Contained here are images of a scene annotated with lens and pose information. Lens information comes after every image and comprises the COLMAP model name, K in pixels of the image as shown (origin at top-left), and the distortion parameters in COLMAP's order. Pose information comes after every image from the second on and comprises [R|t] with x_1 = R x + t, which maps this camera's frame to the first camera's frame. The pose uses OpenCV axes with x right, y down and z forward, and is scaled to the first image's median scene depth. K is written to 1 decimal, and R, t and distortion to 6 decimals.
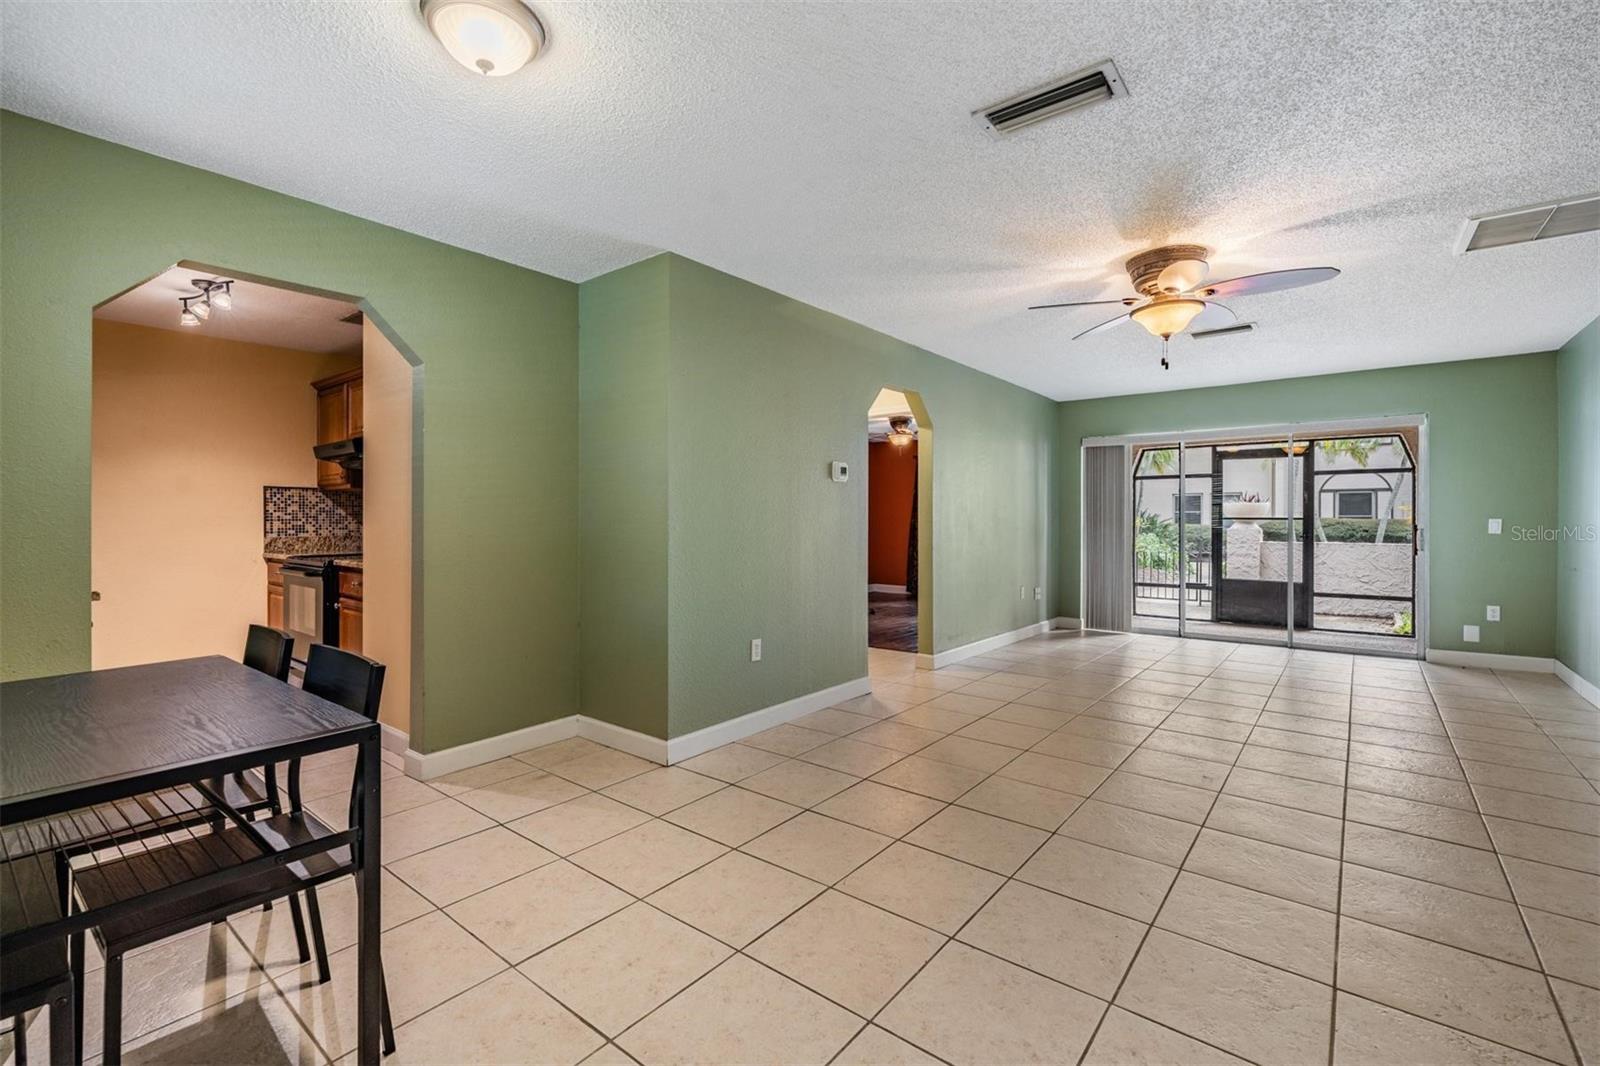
lens RADIAL K [[697.0, 0, 787.7], [0, 697.0, 528.1], [0, 0, 1]] dist [-0.002840, 0.000173]
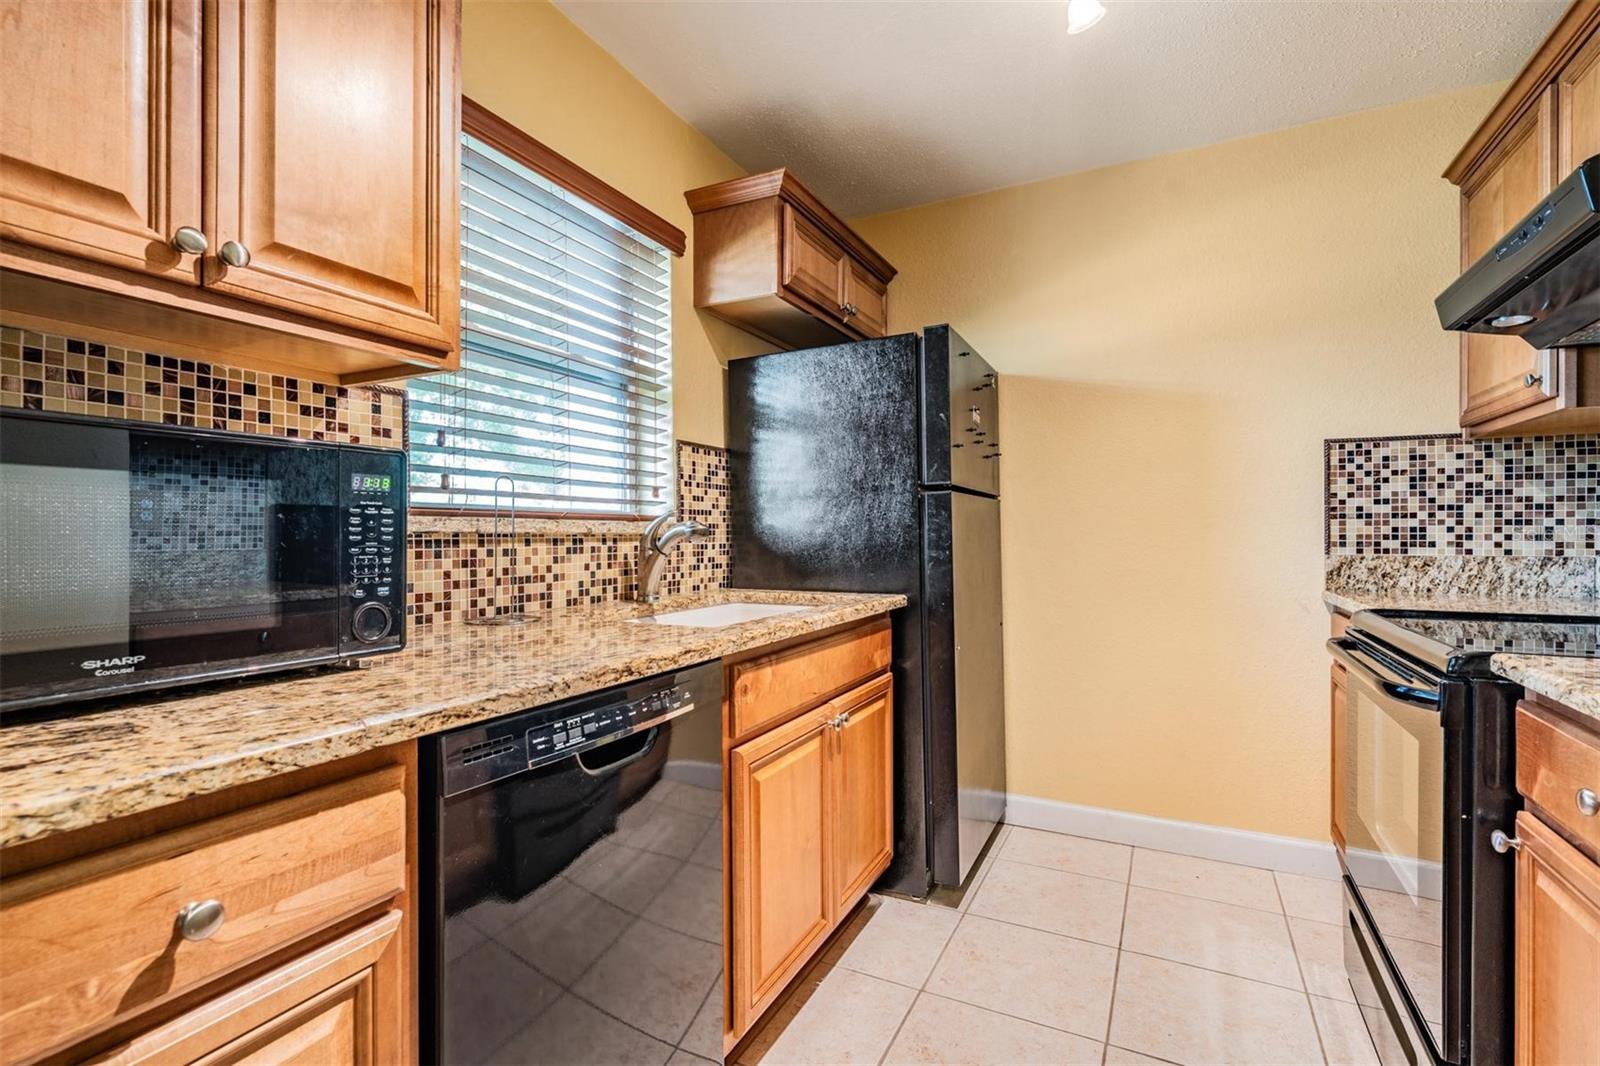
lens RADIAL K [[737.3, 0, 790.2], [0, 737.3, 532.7], [0, 0, 1]] dist [-0.004429, 0.001231]
pose [[0.203387, -0.007388, -0.979071, -0.359268], [-0.010101, 0.999902, -0.009643, 0.006716], [0.979046, 0.011851, 0.203292, 0.565902]]
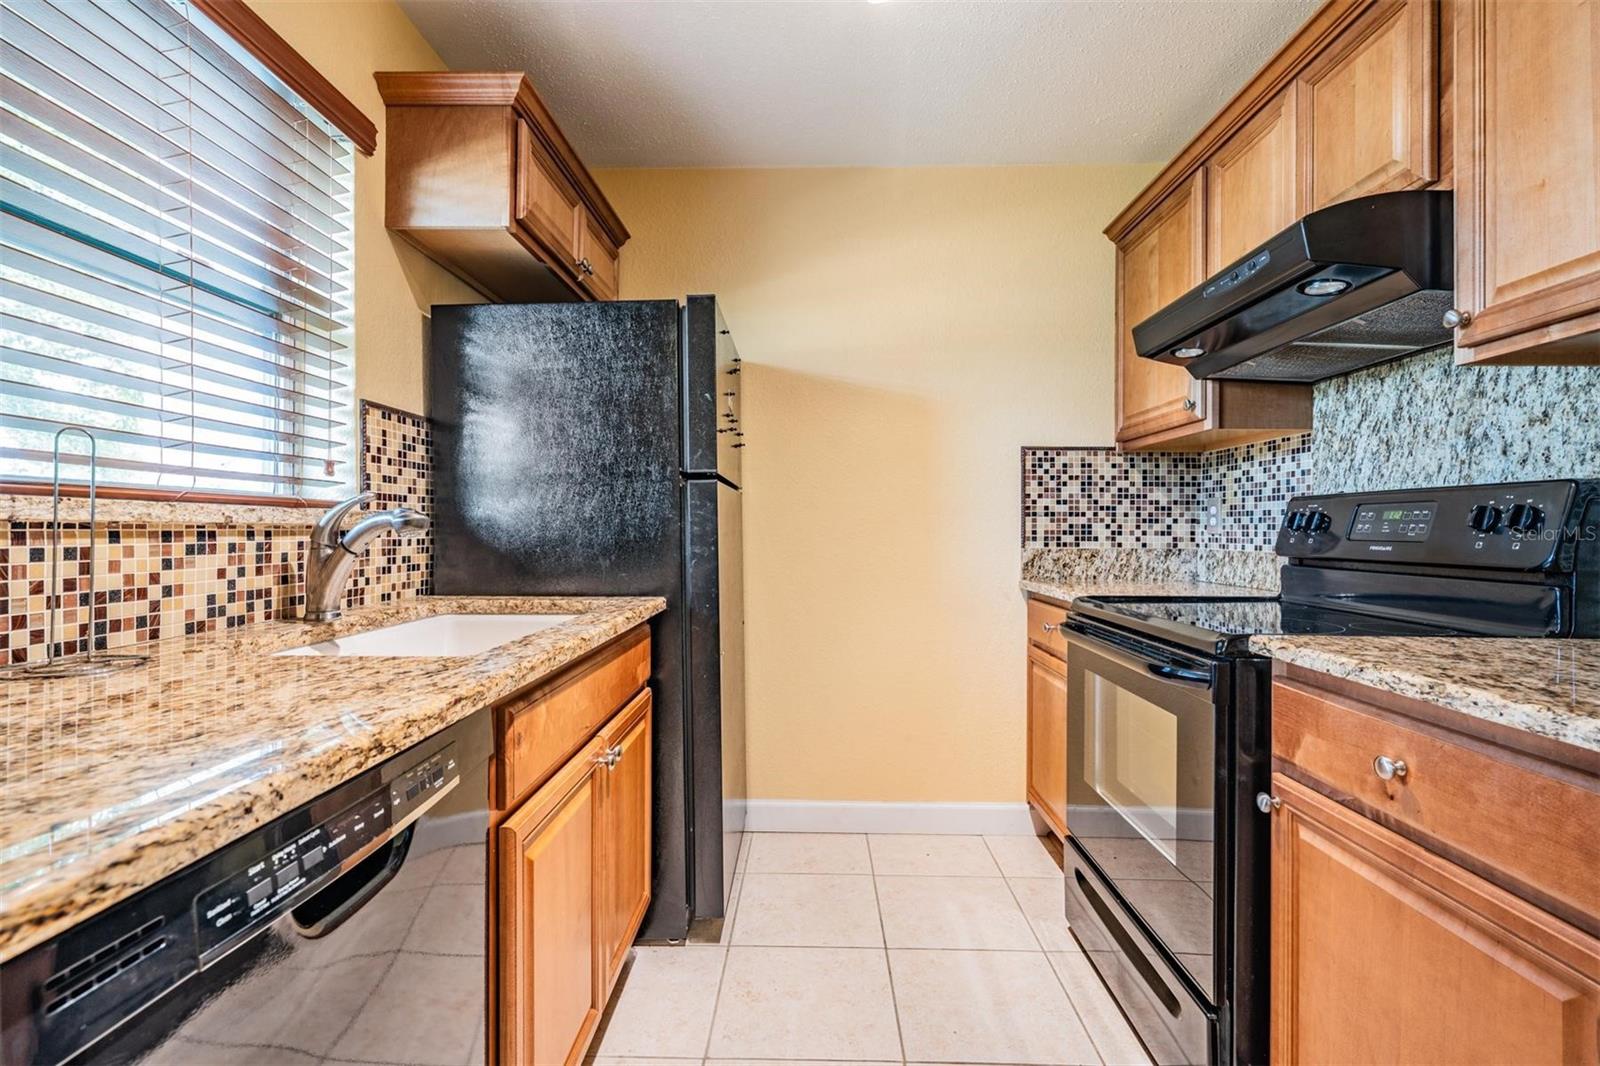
lens RADIAL K [[737.3, 0, 798.0], [0, 737.3, 523.1], [0, 0, 1]] dist [-0.004429, 0.001231]
pose [[0.612708, -0.009118, -0.790257, -0.427596], [-0.010896, 0.999741, -0.019983, 0.007189], [0.790235, 0.020855, 0.612450, 0.542268]]
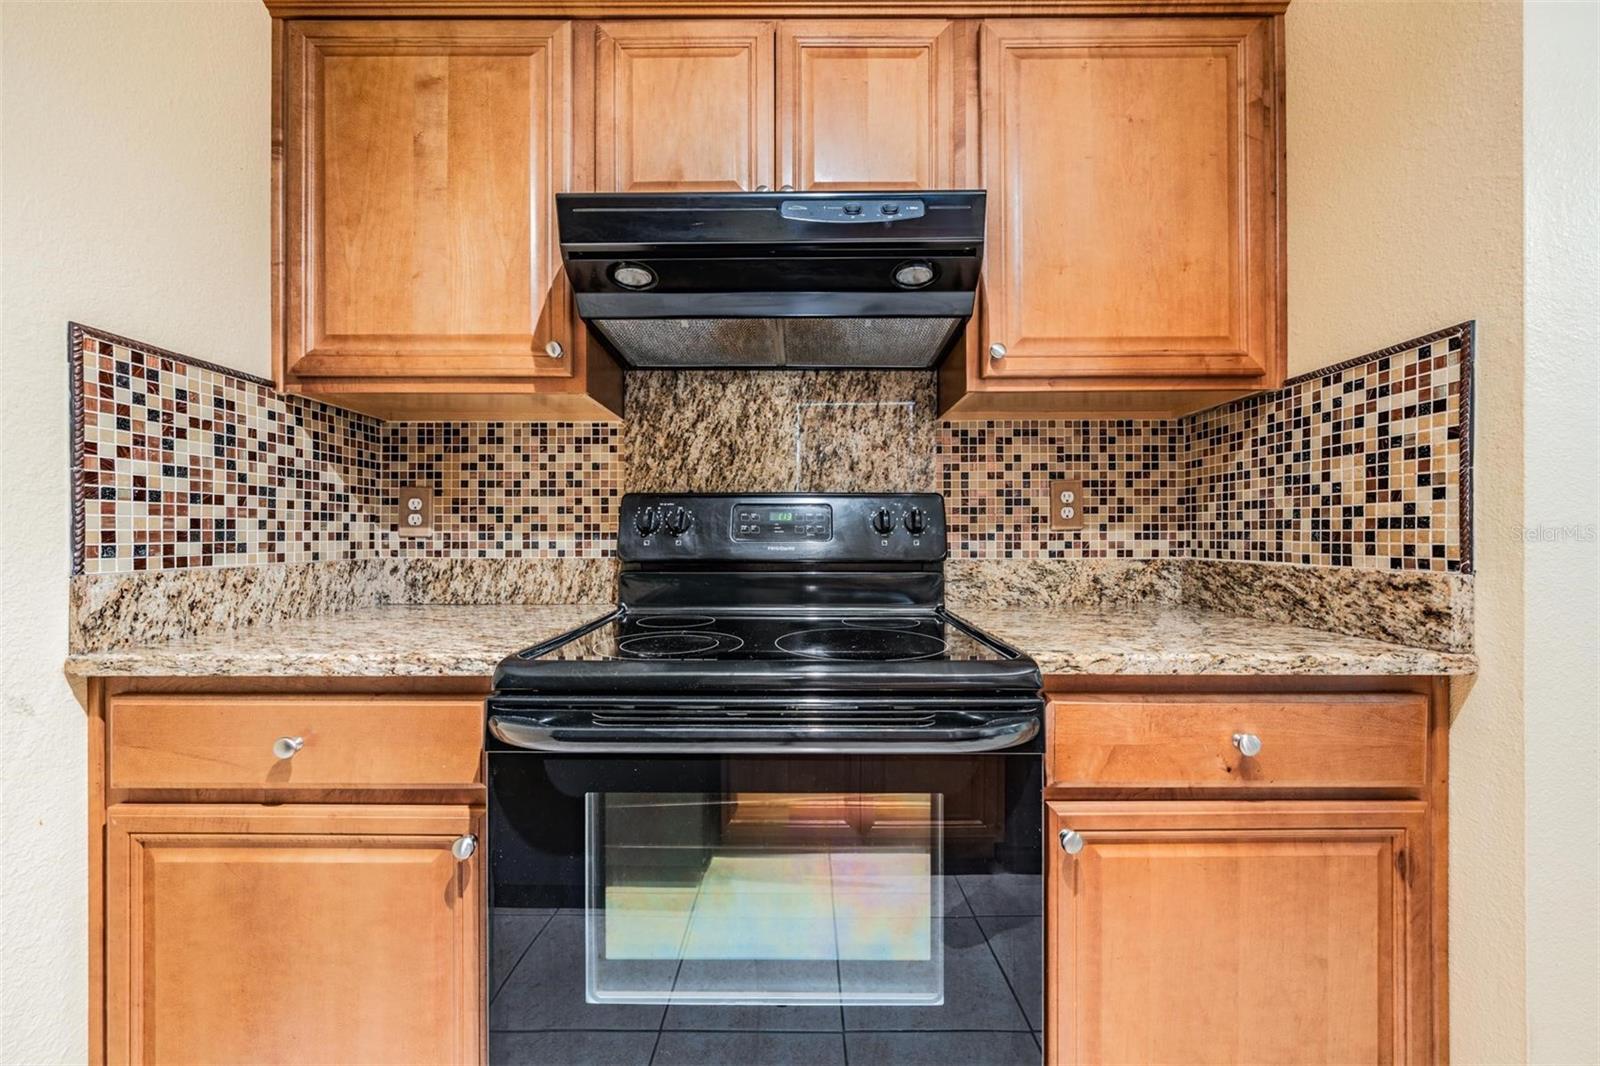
lens RADIAL K [[595.6, 0, 793.9], [0, 595.6, 534.8], [0, 0, 1]] dist [-0.002990, -0.000164]
pose [[0.777665, -0.005744, 0.628653, -0.693027], [0.012539, 0.999901, -0.006374, 0.004661], [-0.628554, 0.012840, 0.777660, 0.729757]]
